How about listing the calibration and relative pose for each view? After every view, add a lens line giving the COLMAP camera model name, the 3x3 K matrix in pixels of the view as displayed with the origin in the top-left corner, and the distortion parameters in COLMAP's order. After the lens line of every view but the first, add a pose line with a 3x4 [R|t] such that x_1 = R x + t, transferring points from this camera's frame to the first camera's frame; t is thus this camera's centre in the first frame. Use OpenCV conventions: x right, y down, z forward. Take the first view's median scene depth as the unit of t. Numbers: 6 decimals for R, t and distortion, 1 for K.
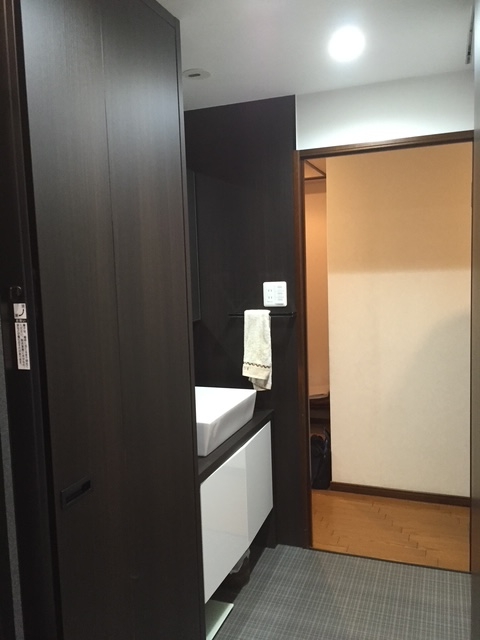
lens RADIAL K [[555.3, 0, 243.6], [0, 555.3, 321.2], [0, 0, 1]] dist [0.076756, -0.092971]
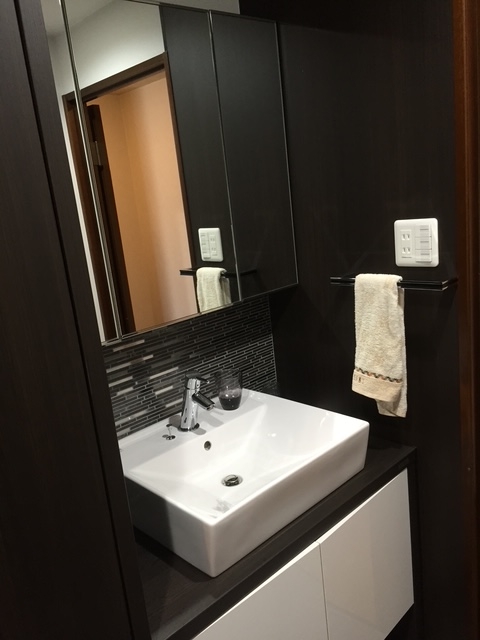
lens RADIAL K [[555.3, 0, 241.9], [0, 555.3, 318.8], [0, 0, 1]] dist [0.076756, -0.092971]
pose [[0.901573, 0.037293, -0.431017, 0.139925], [0.028720, 0.988921, 0.145640, -0.060018], [0.431673, -0.143683, 0.890513, 0.458478]]
